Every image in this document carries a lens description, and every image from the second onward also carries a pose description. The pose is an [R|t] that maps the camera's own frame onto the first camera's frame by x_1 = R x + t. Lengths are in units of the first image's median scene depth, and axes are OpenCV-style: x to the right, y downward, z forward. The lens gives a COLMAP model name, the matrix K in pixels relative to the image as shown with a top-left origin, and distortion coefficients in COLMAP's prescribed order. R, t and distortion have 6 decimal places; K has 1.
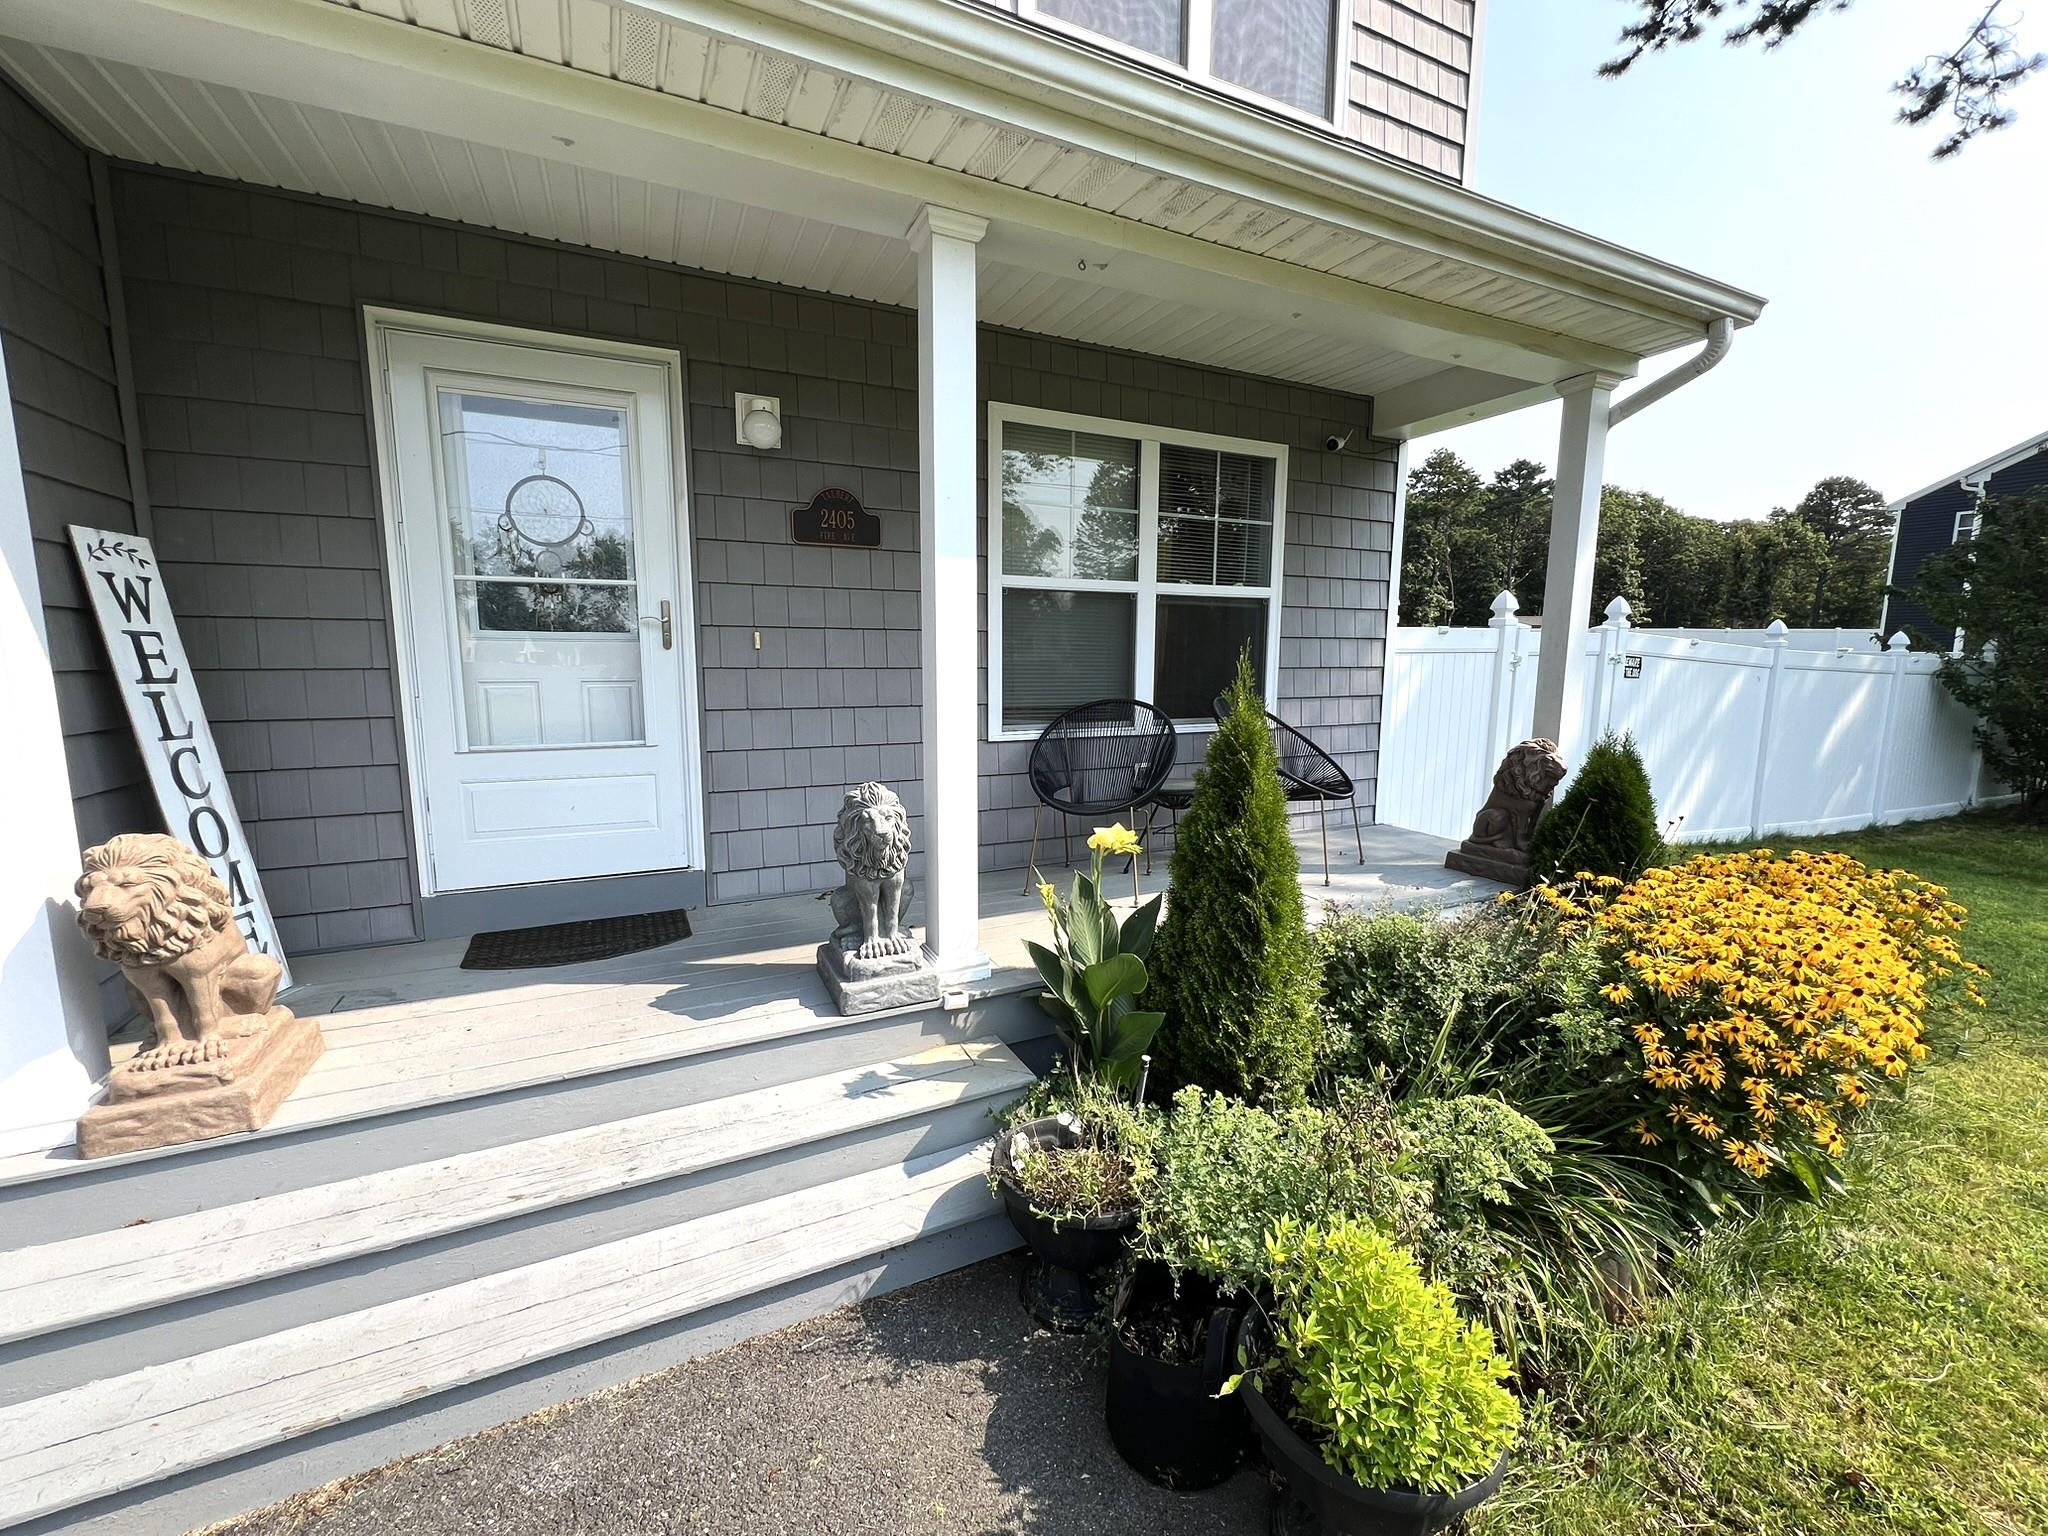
lens RADIAL K [[817.4, 0, 1025.6], [0, 817.4, 766.7], [0, 0, 1]] dist [-0.002823, 0.000511]
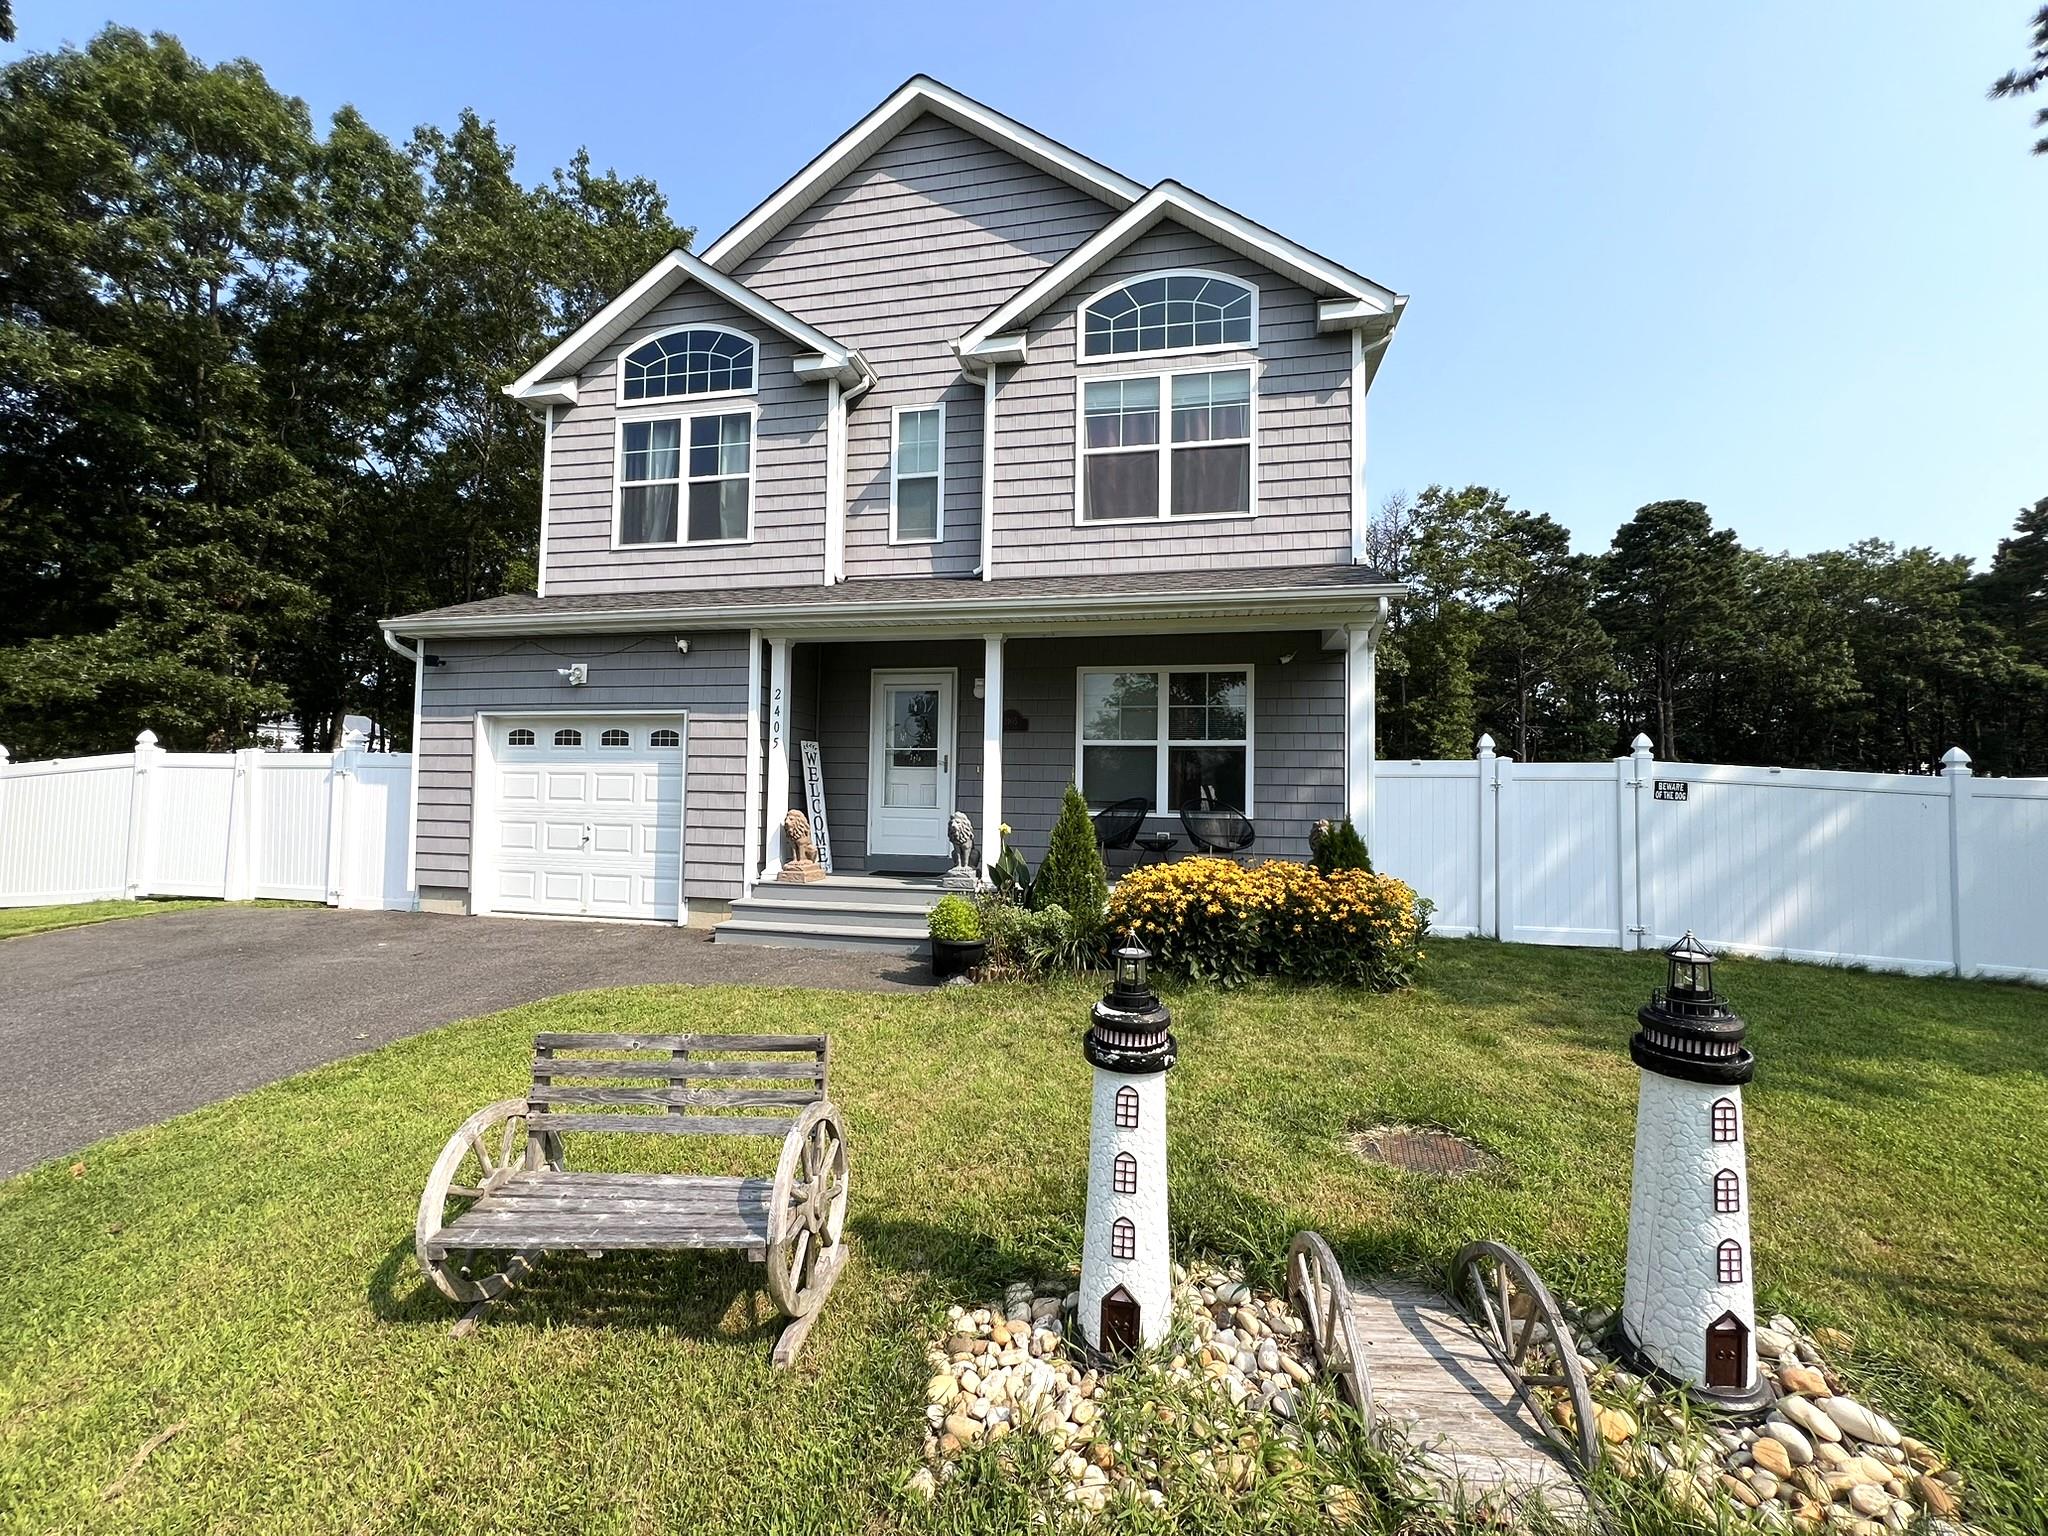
lens RADIAL K [[817.4, 0, 1025.6], [0, 817.4, 766.7], [0, 0, 1]] dist [-0.002823, 0.000511]
pose [[0.792981, -0.014655, -0.609070, 0.491203], [-0.095935, 0.984235, -0.148585, 0.073621], [0.601646, 0.176256, 0.779074, -0.329931]]
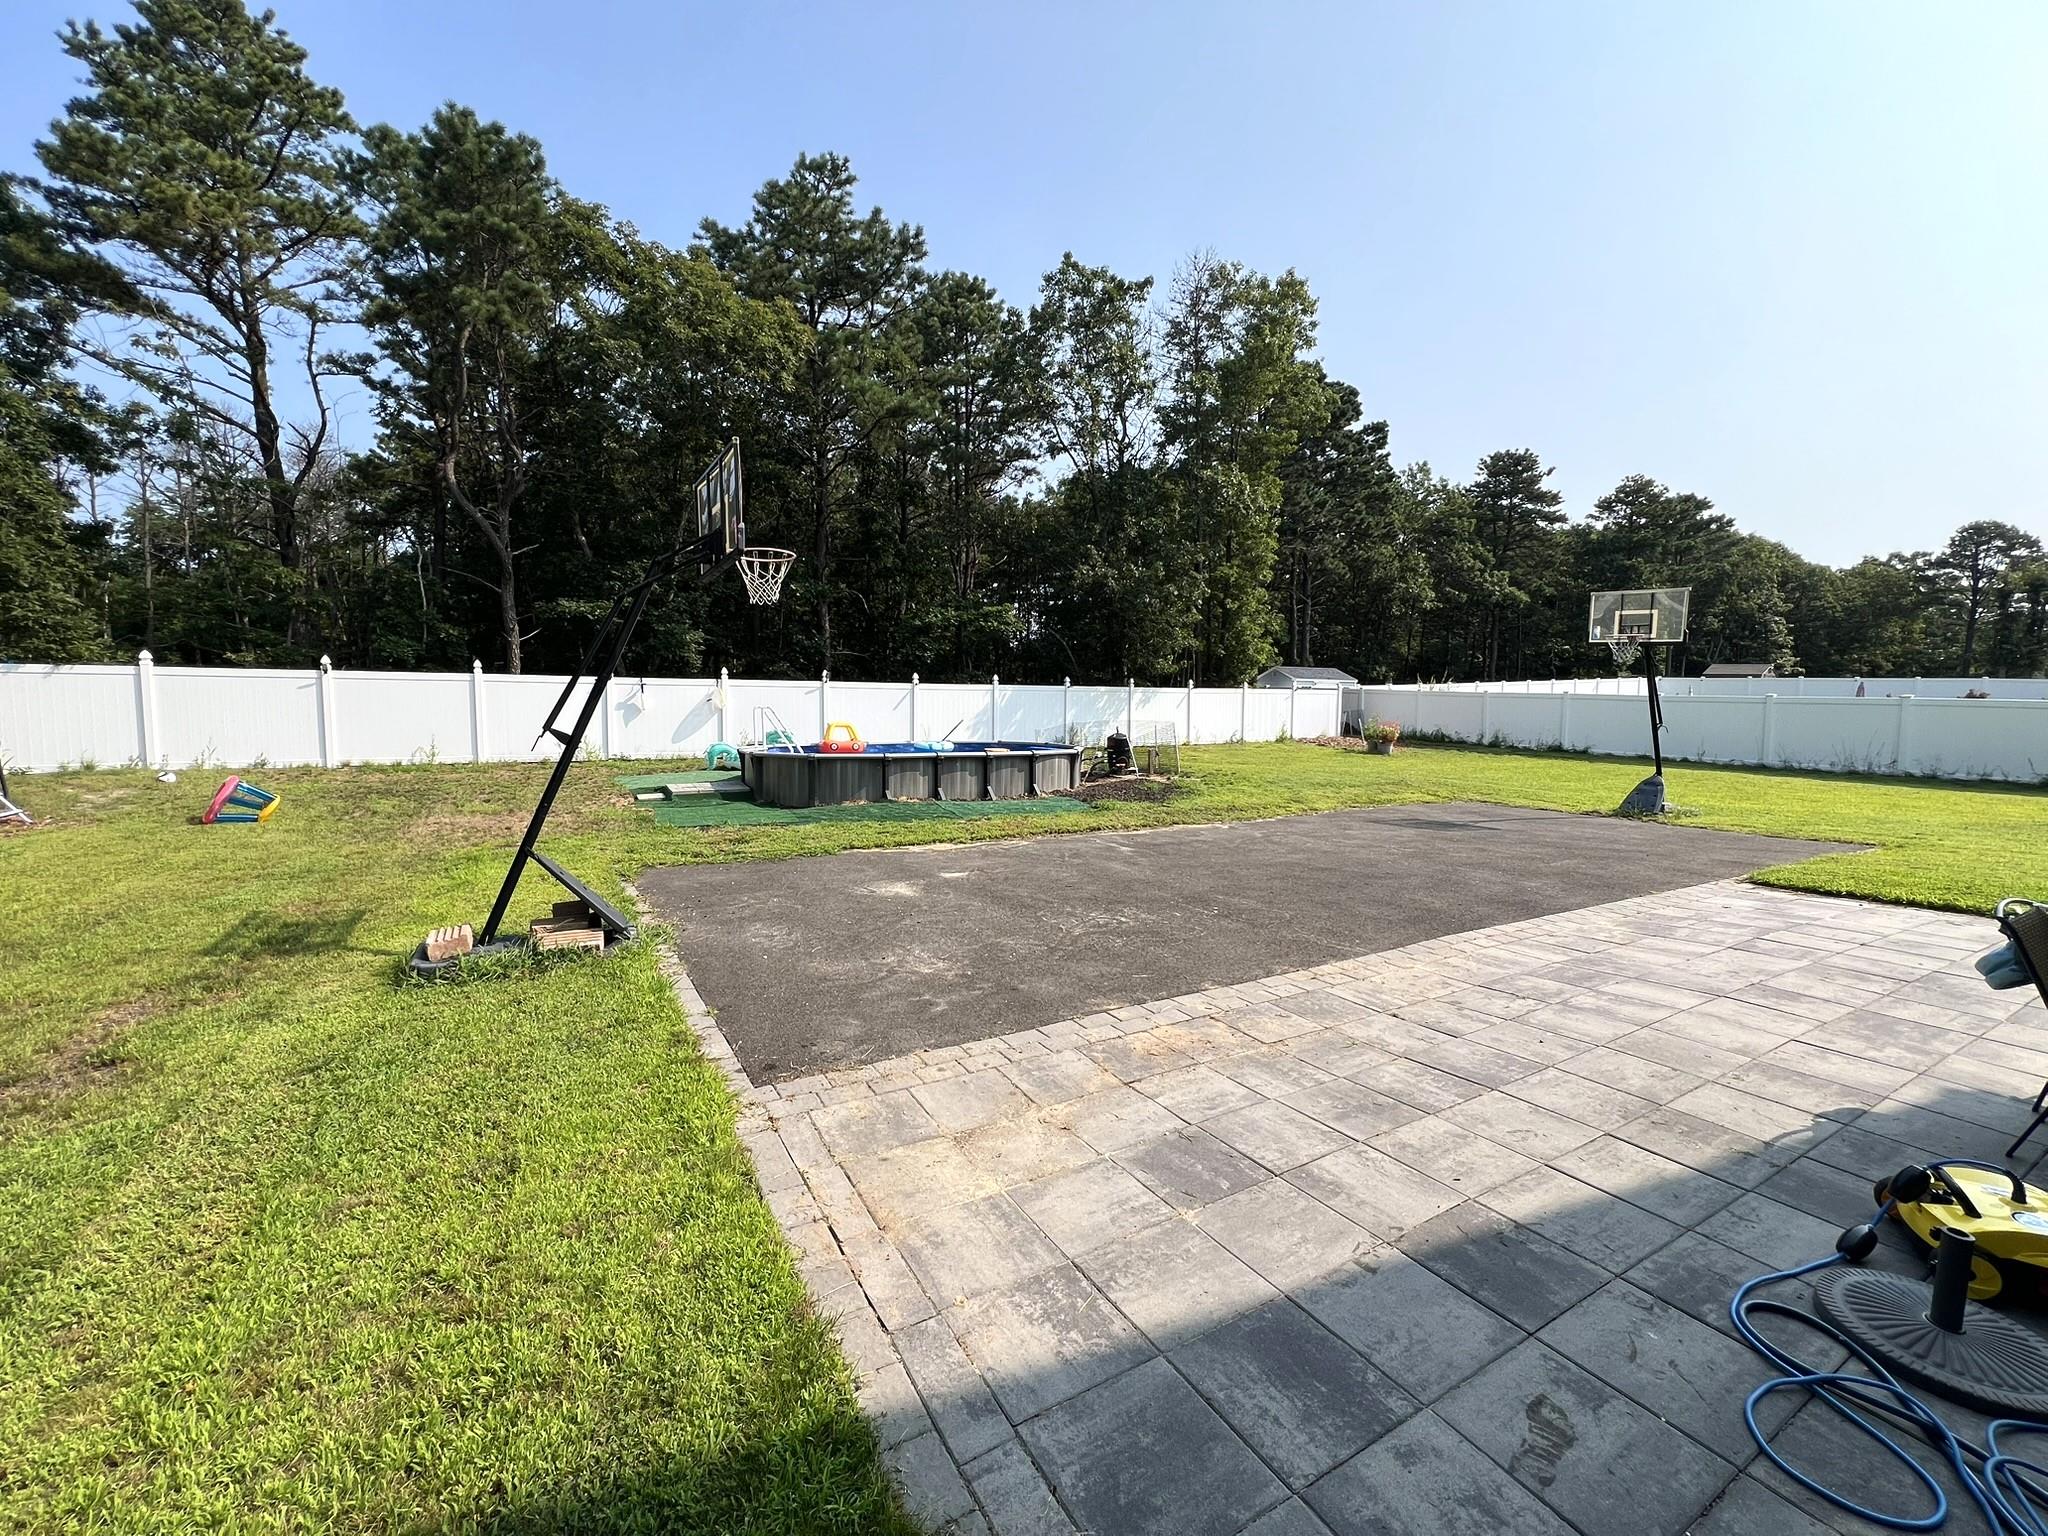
lens RADIAL K [[820.3, 0, 998.5], [0, 820.3, 771.4], [0, 0, 1]] dist [0.001386, 0.000152]
pose [[0.997222, -0.001415, 0.074467, -1.514974], [0.005494, 0.998493, -0.054602, -0.150772], [-0.074278, 0.054860, 0.995727, 1.125007]]
